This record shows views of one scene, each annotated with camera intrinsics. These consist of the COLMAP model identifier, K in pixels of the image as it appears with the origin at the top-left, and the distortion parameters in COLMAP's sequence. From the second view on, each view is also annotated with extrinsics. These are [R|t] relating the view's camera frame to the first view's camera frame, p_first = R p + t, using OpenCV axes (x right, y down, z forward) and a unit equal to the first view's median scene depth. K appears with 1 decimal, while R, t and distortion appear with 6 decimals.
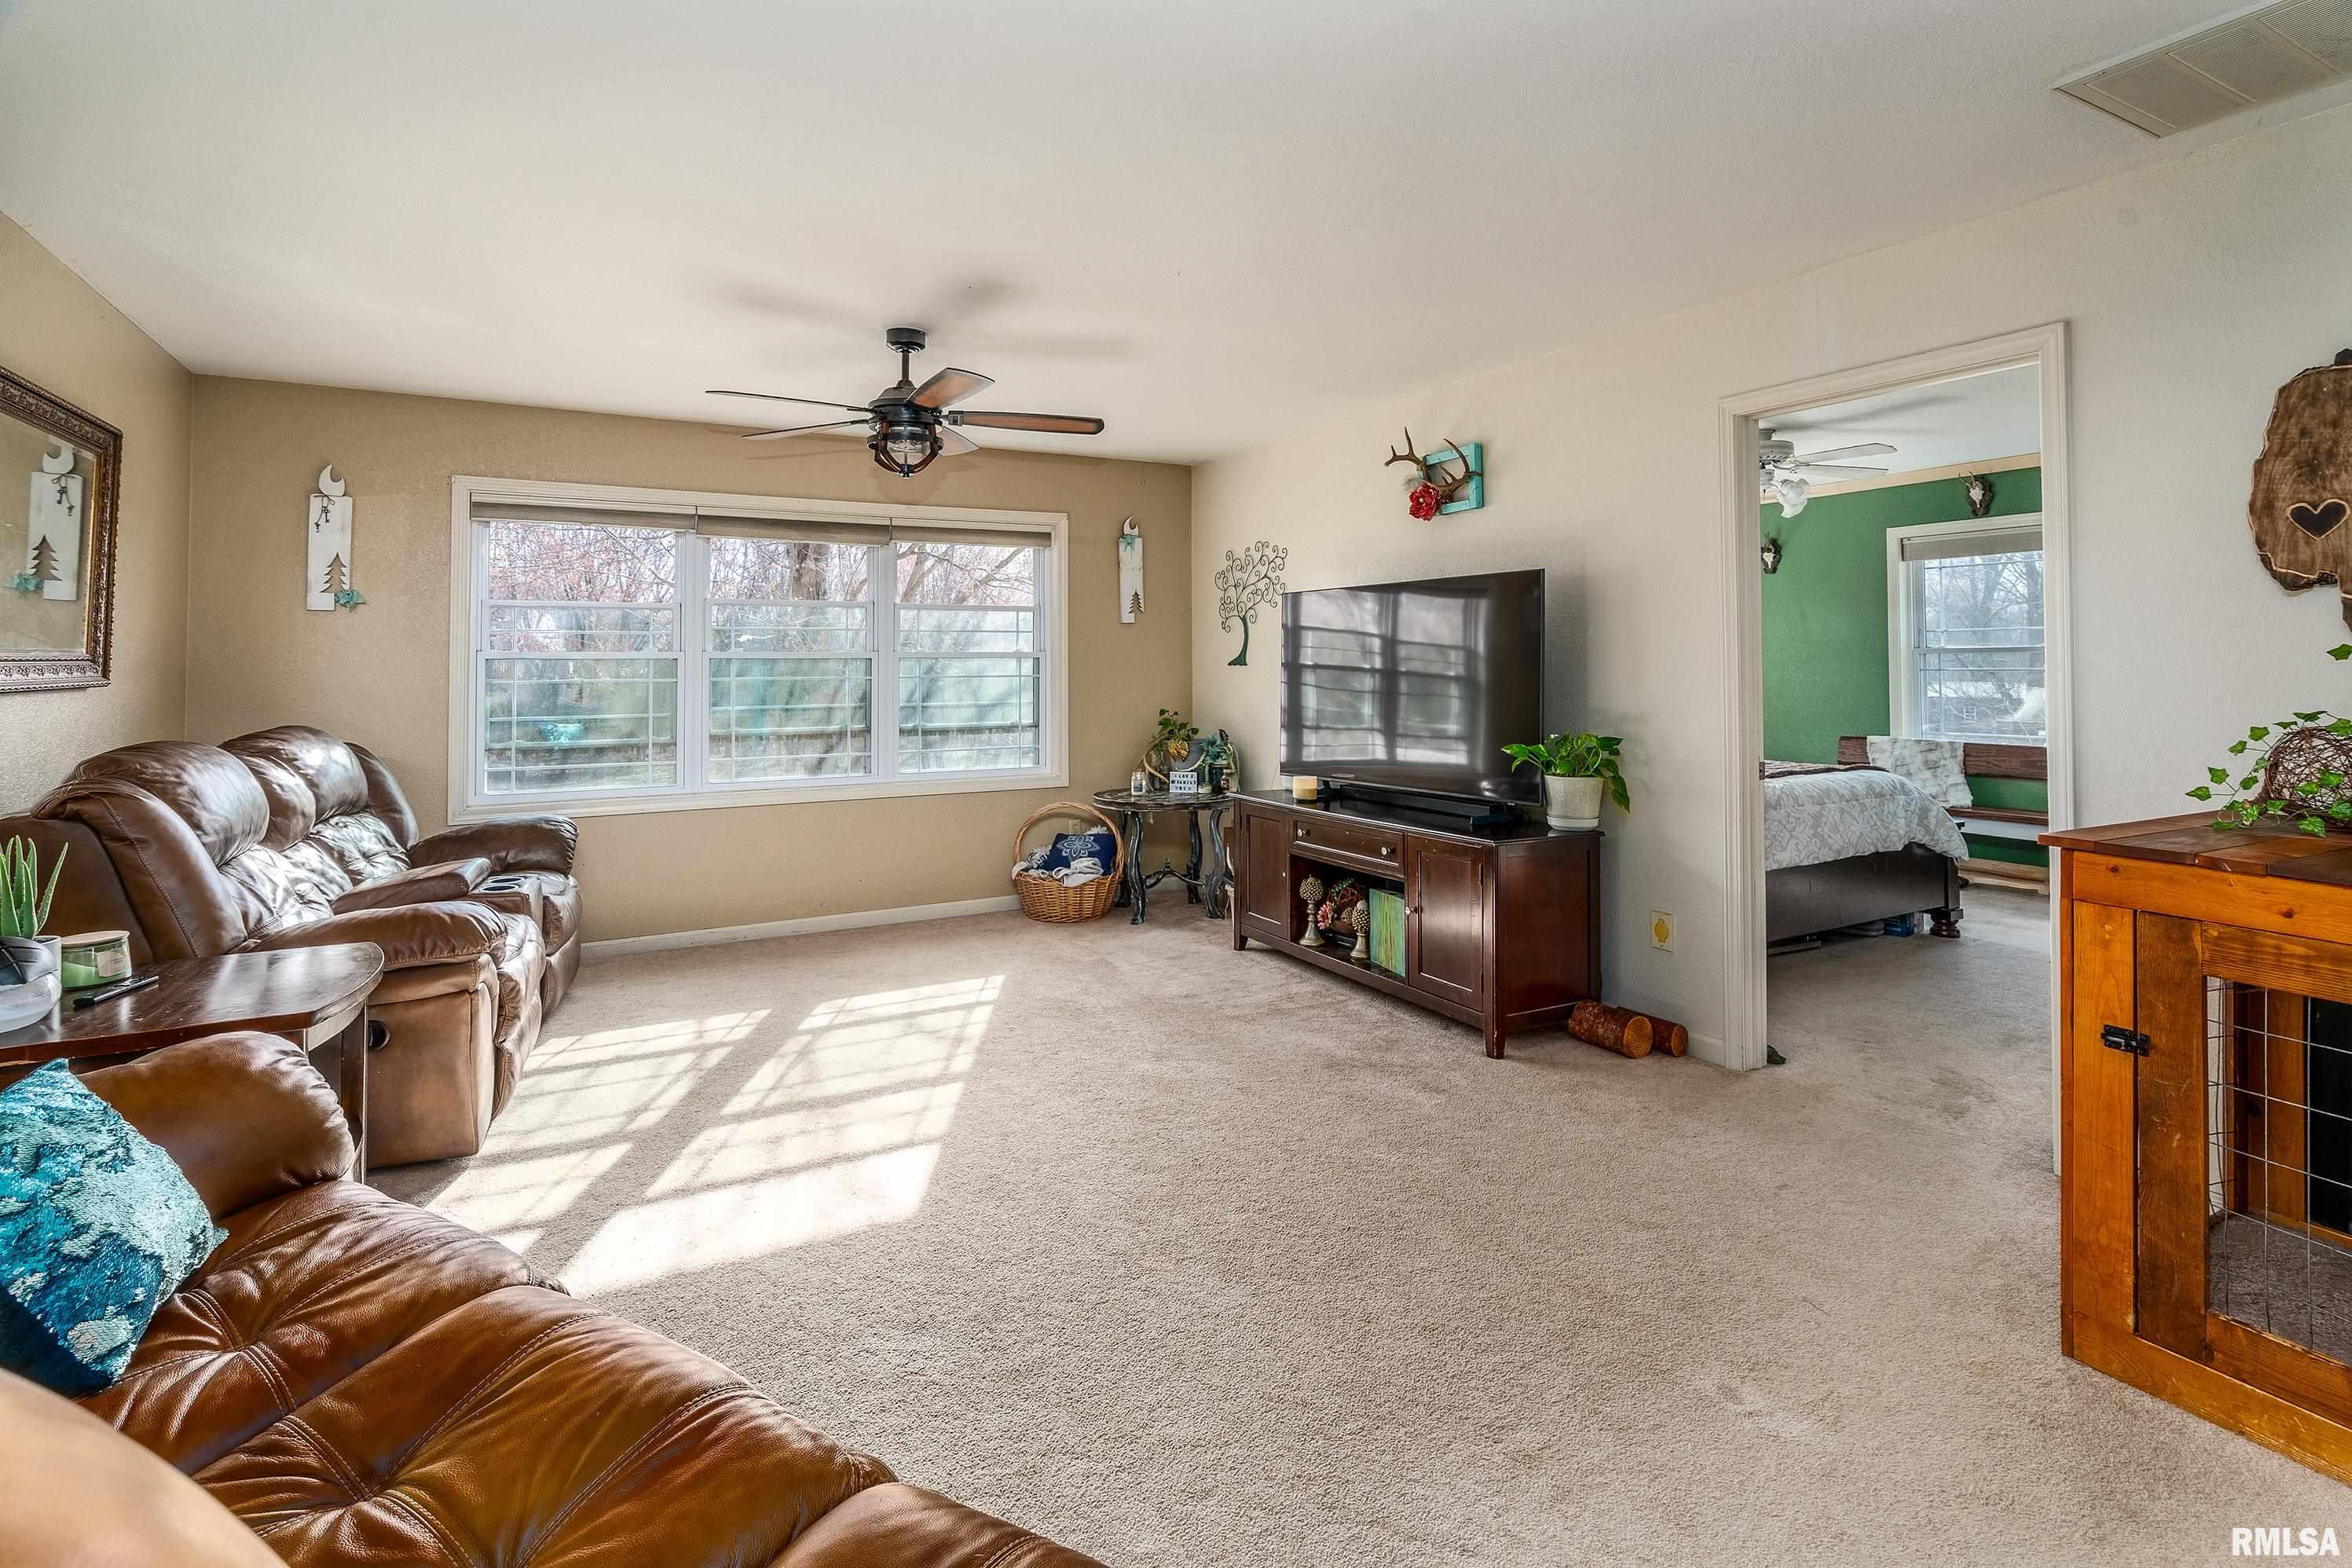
lens RADIAL K [[1120.4, 0, 1153.0], [0, 1120.4, 643.2], [0, 0, 1]] dist [-0.009847, 0.001285]
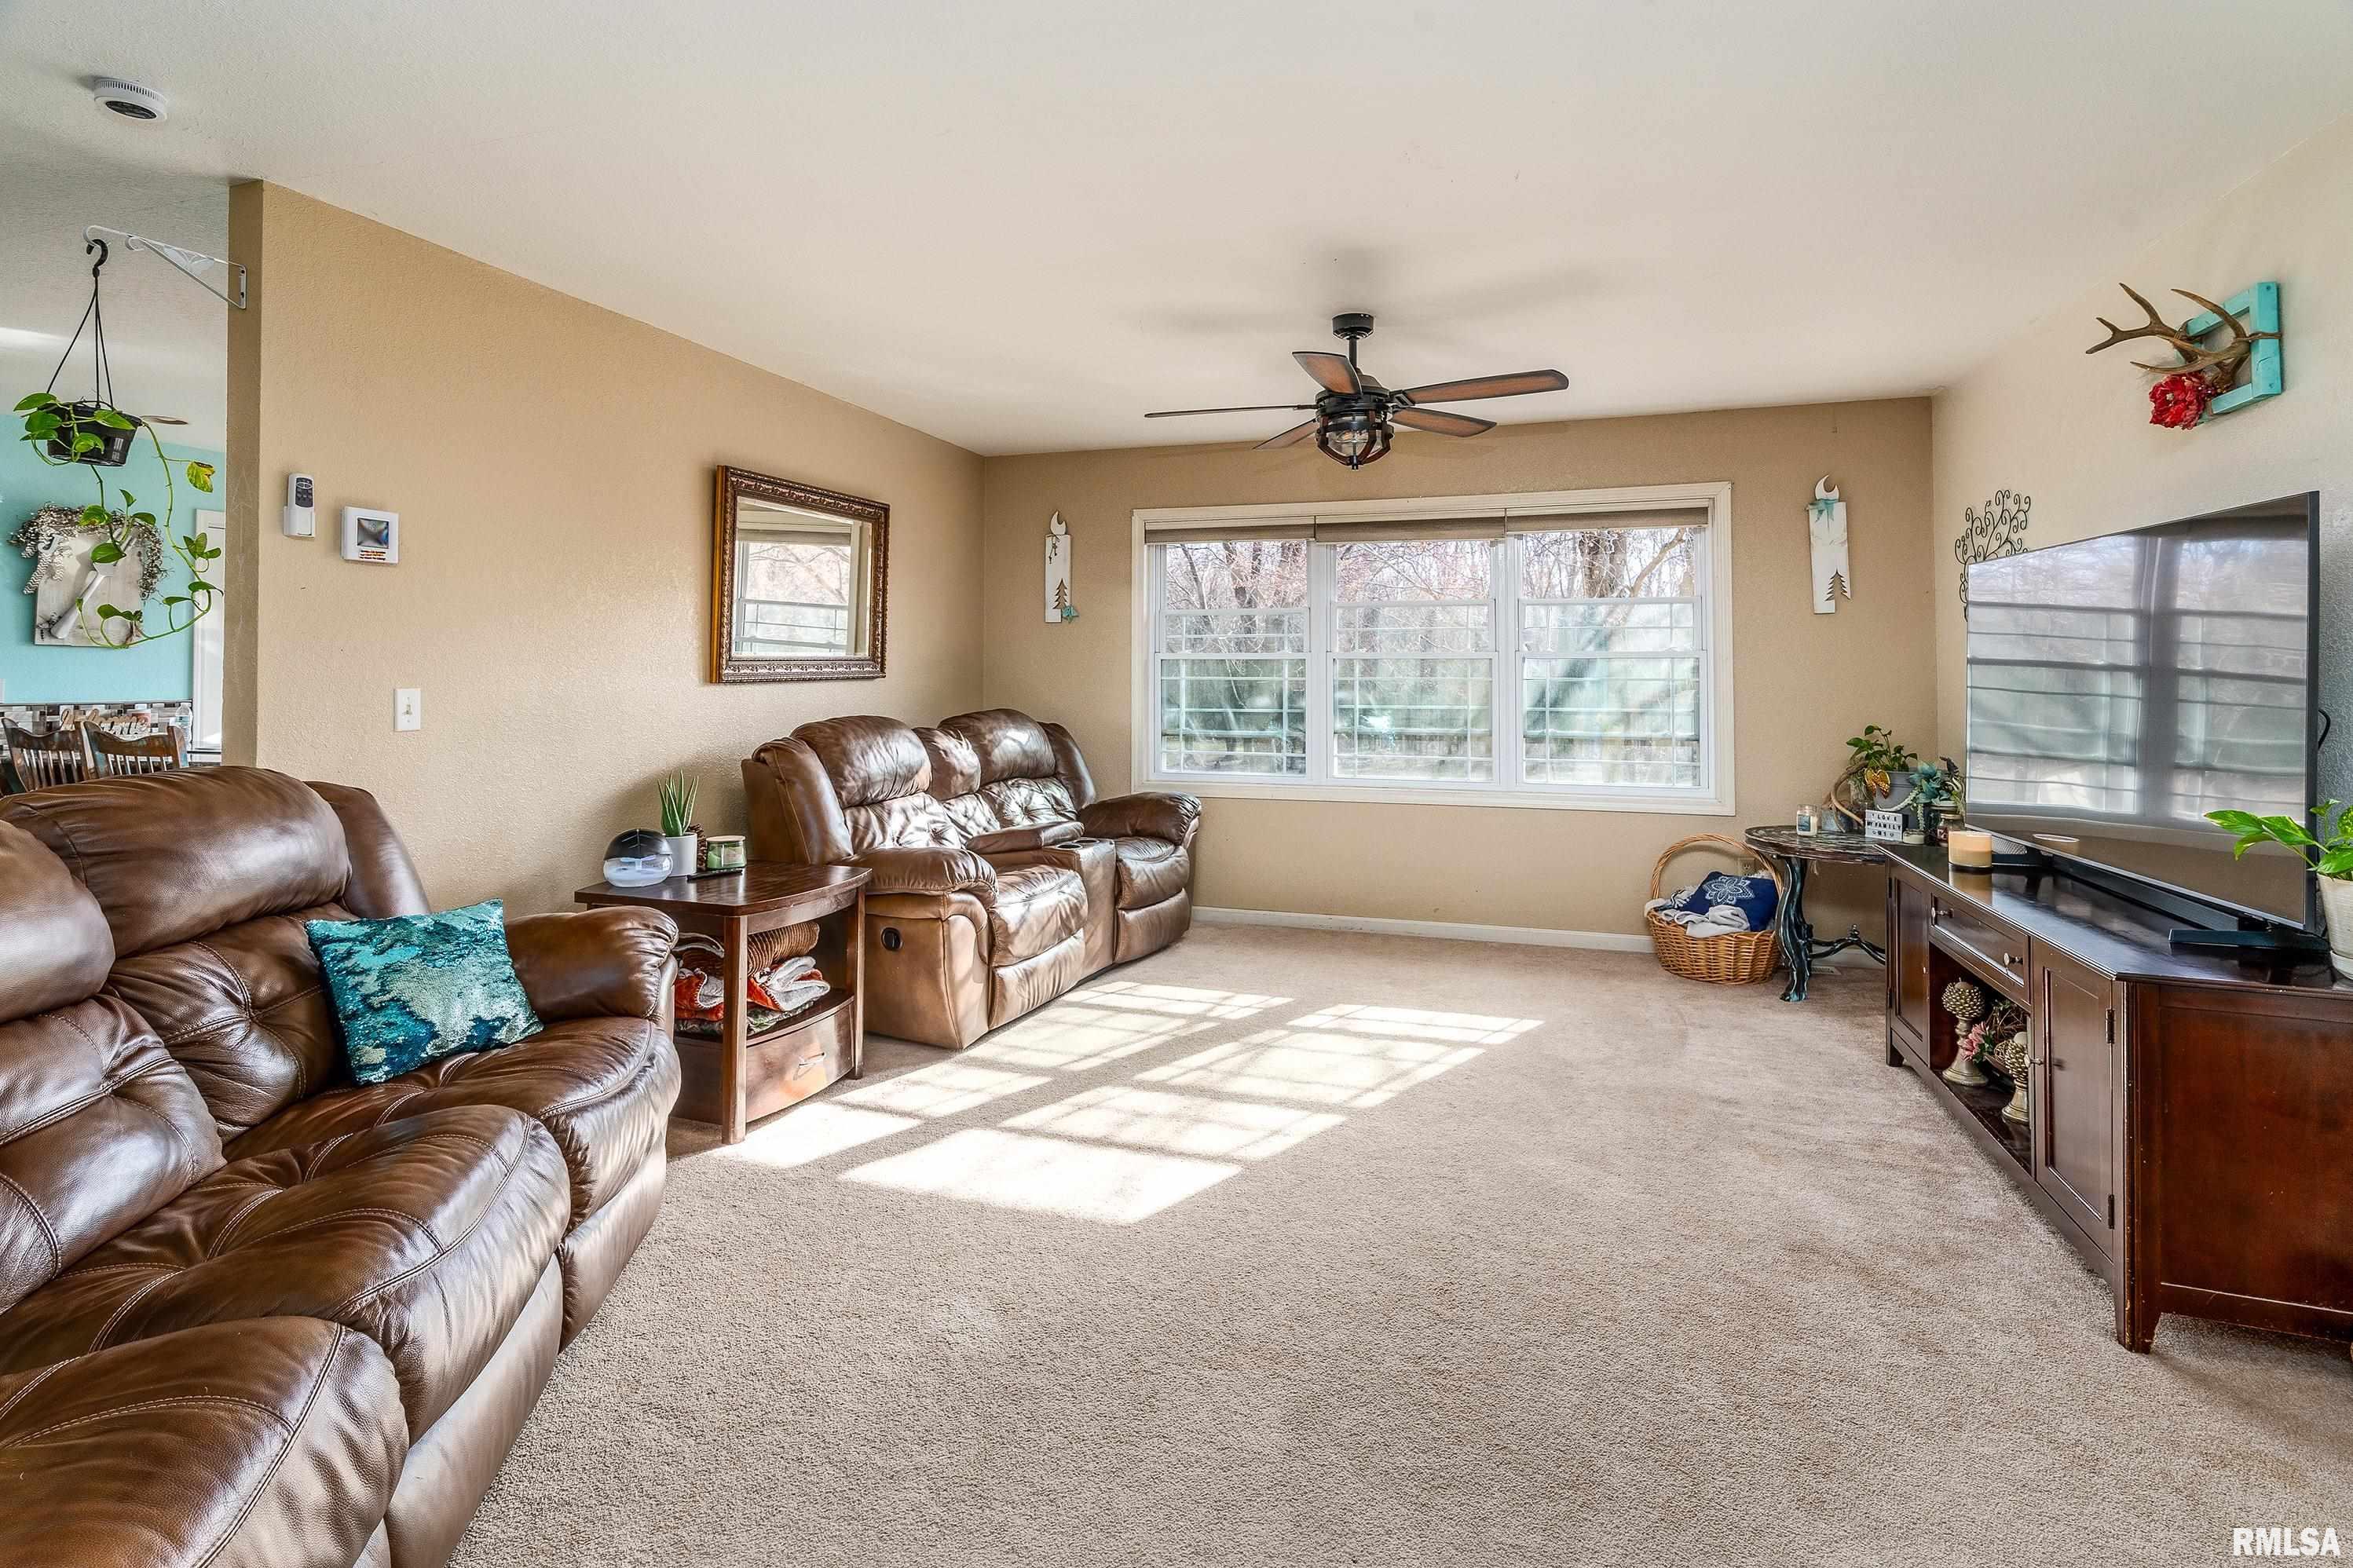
lens RADIAL K [[1120.7, 0, 1182.4], [0, 1120.7, 643.7], [0, 0, 1]] dist [-0.009847, 0.001285]
pose [[0.689941, -0.011083, -0.723781, 0.306502], [0.010329, 0.999932, -0.005466, 0.003595], [0.723792, -0.003705, 0.690008, 0.194085]]
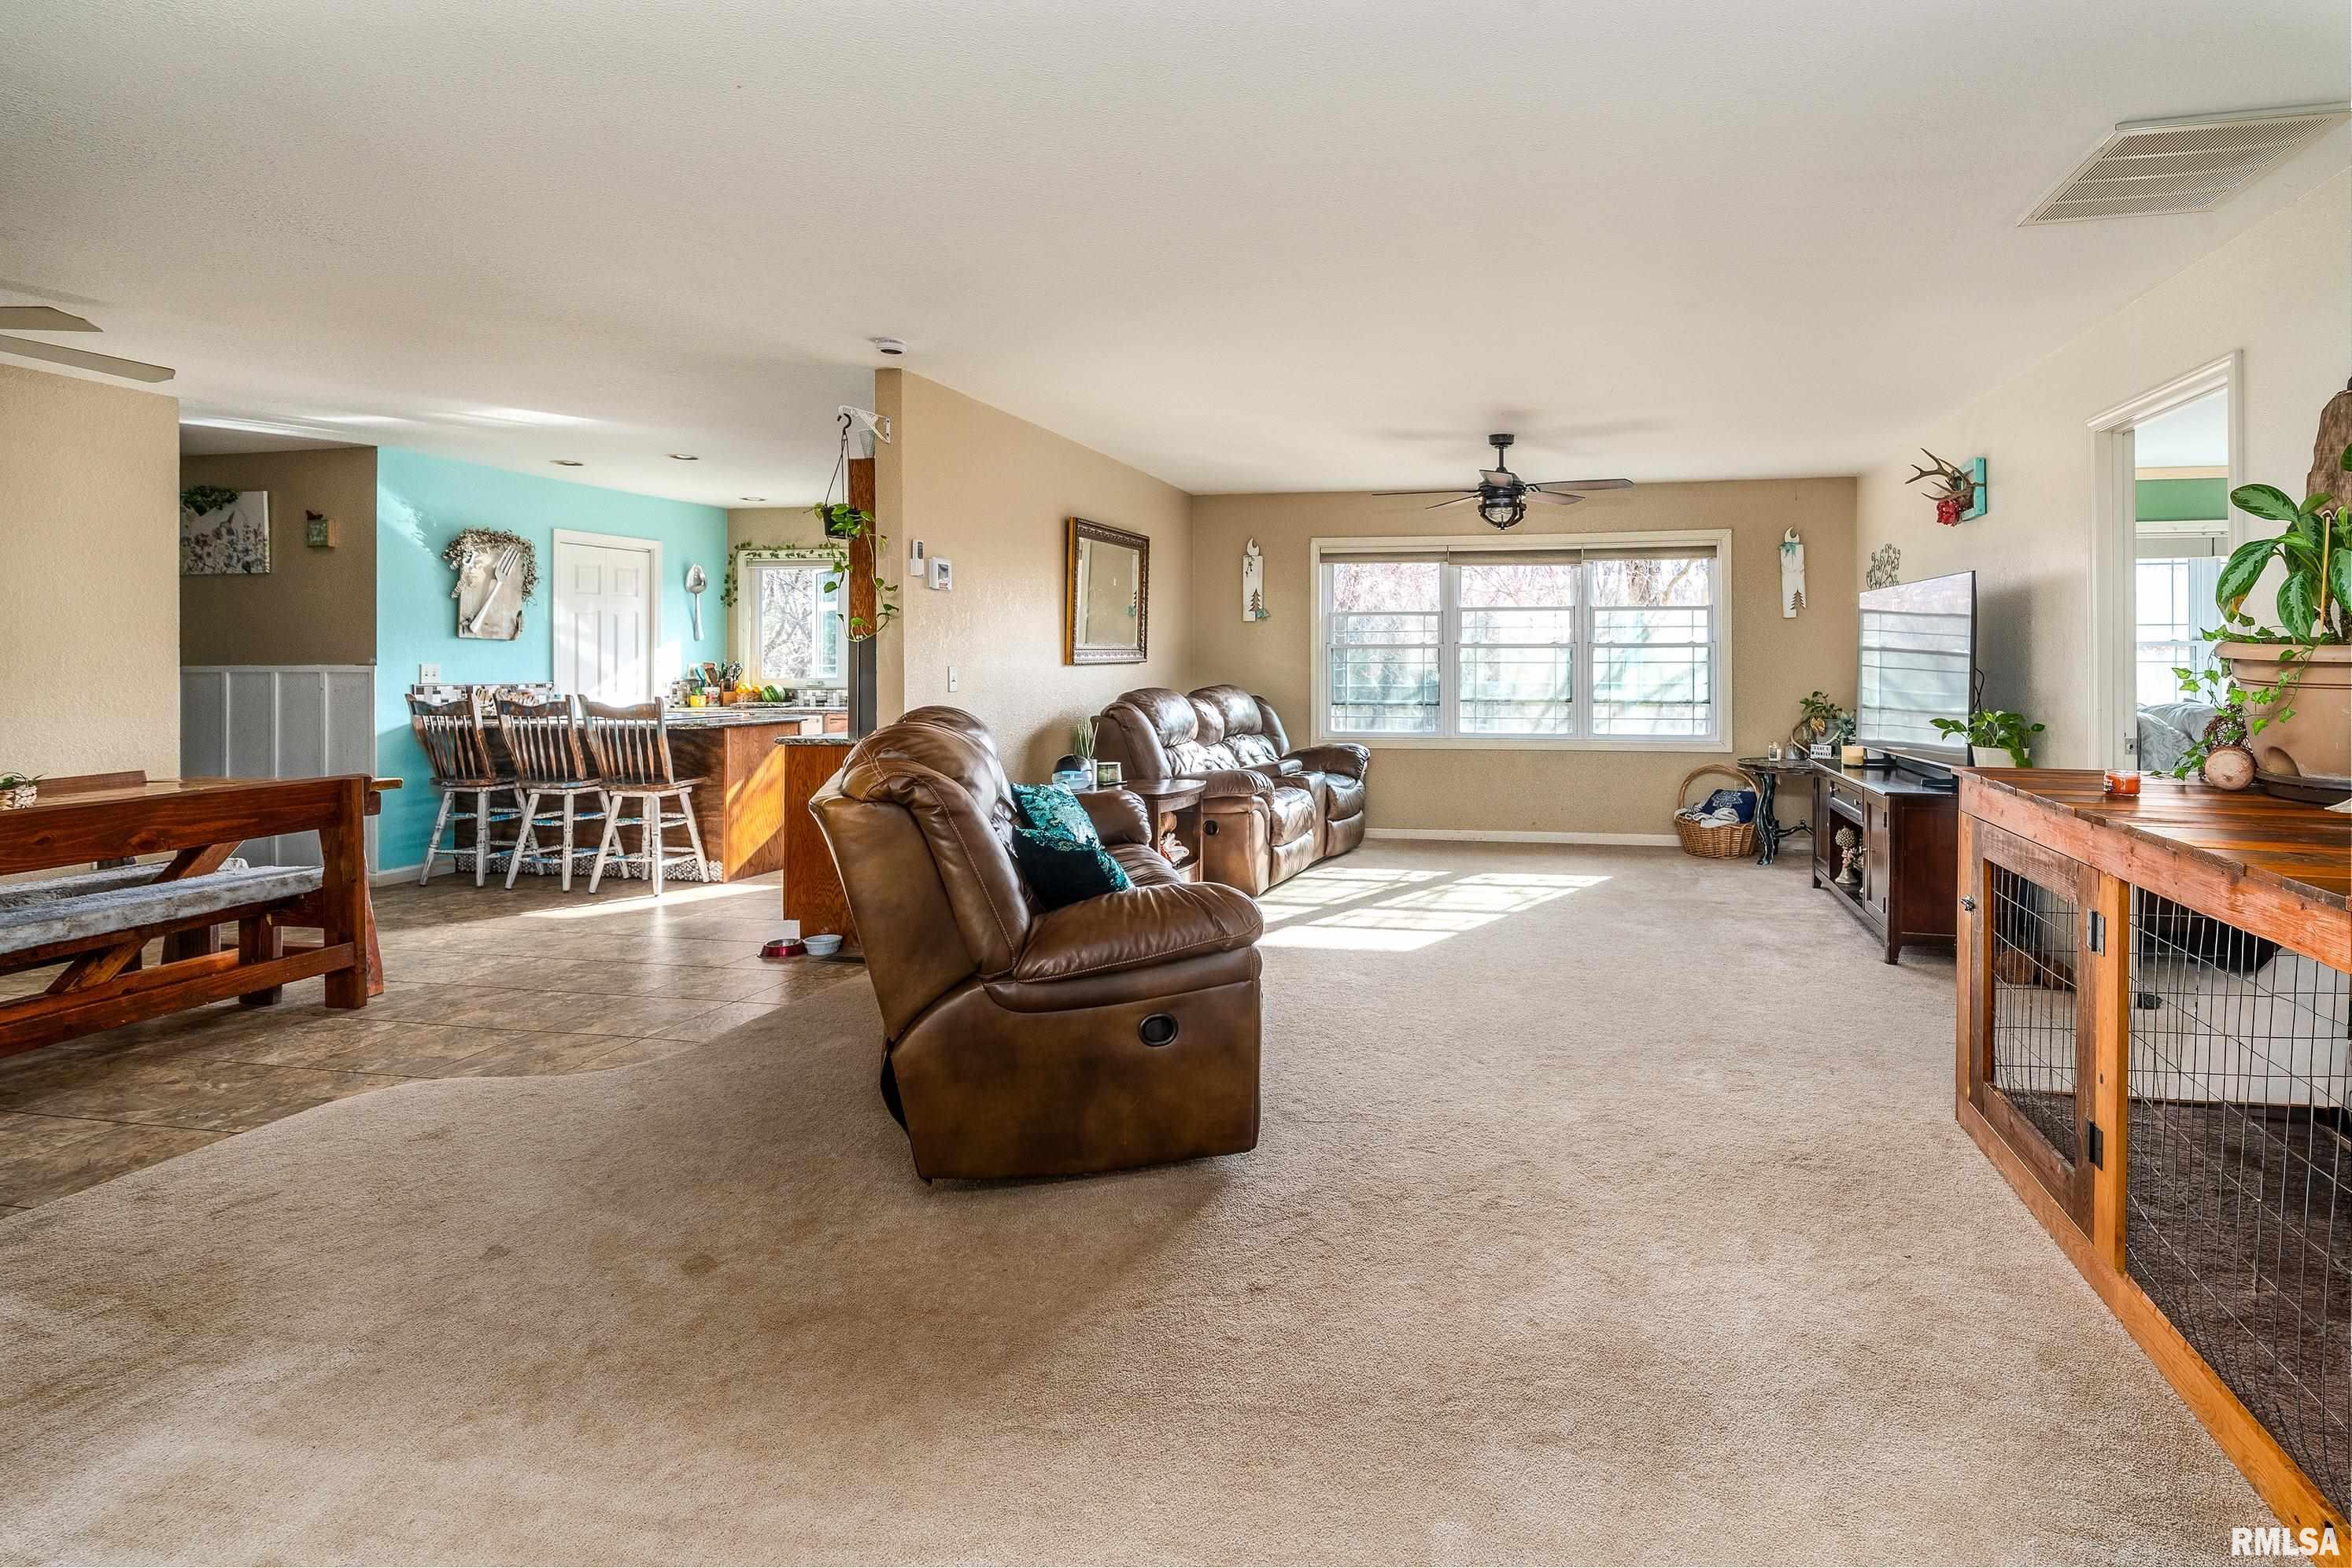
lens RADIAL K [[1160.3, 0, 1340.2], [0, 1160.3, 653.0], [0, 0, 1]] dist [-0.007330, 0.000112]
pose [[0.767657, 0.000468, -0.640860, 0.522918], [0.009702, 0.999877, 0.012353, -0.001078], [0.640787, -0.015701, 0.767558, -0.305120]]
